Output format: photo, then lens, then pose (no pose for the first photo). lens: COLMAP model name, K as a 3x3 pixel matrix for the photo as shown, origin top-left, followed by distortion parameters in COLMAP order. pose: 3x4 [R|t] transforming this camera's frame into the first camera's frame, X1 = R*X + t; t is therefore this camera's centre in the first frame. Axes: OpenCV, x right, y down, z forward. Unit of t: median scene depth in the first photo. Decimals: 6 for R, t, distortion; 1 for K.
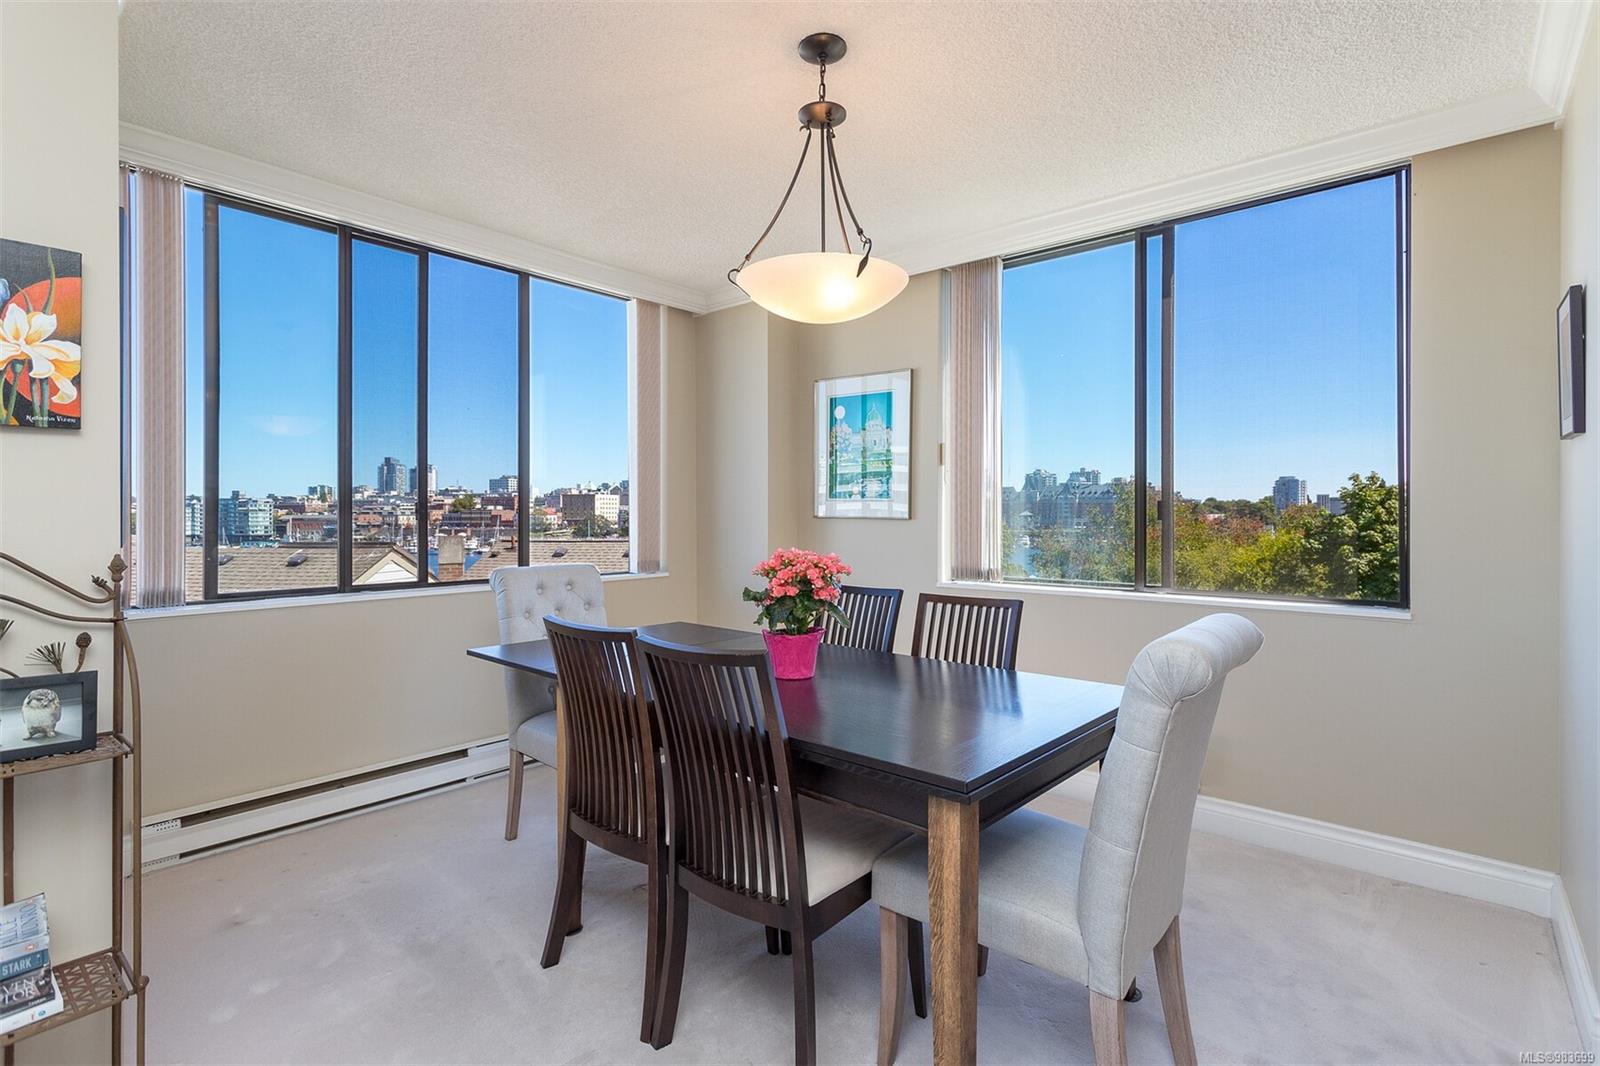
lens RADIAL K [[760.4, 0, 800.3], [0, 760.4, 509.8], [0, 0, 1]] dist [0.004425, 0.000987]
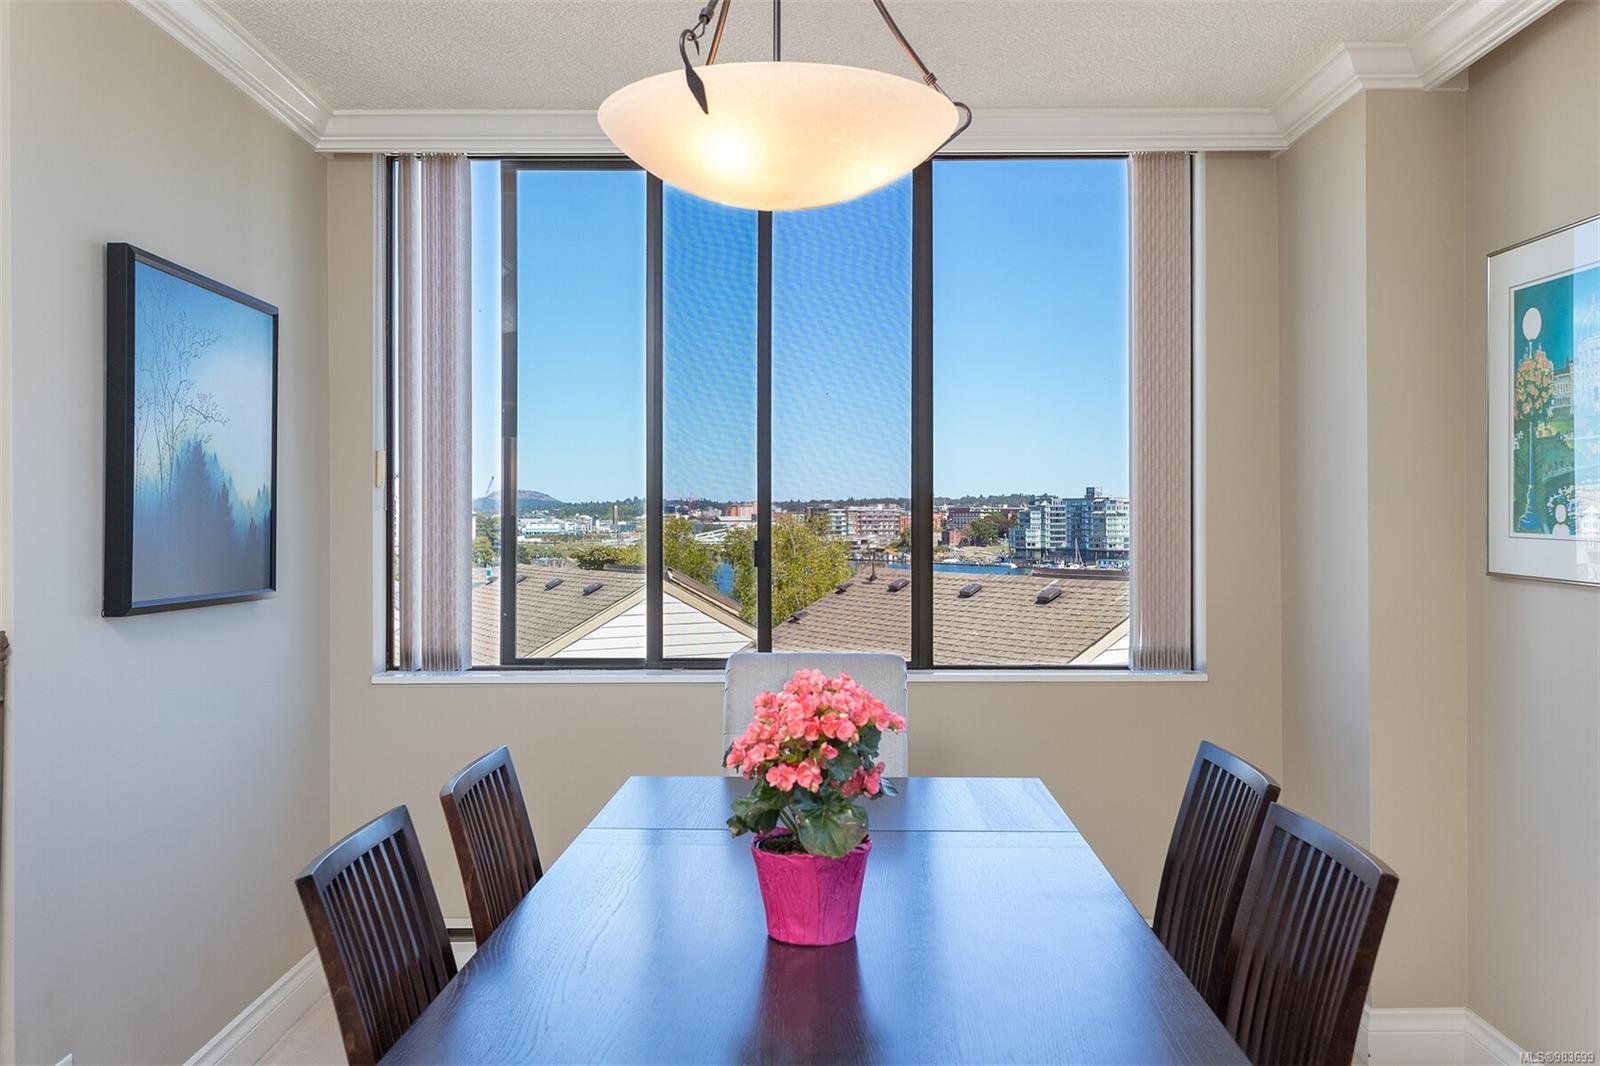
lens RADIAL K [[1309.4, 0, 800.0], [0, 1309.4, 533.0], [0, 0, 1]] dist [-0.006105, -0.001244]
pose [[0.648922, 0.006572, -0.760827, 0.320237], [0.005899, 0.999889, 0.013668, -0.025983], [0.760832, -0.013358, 0.648811, 0.228525]]
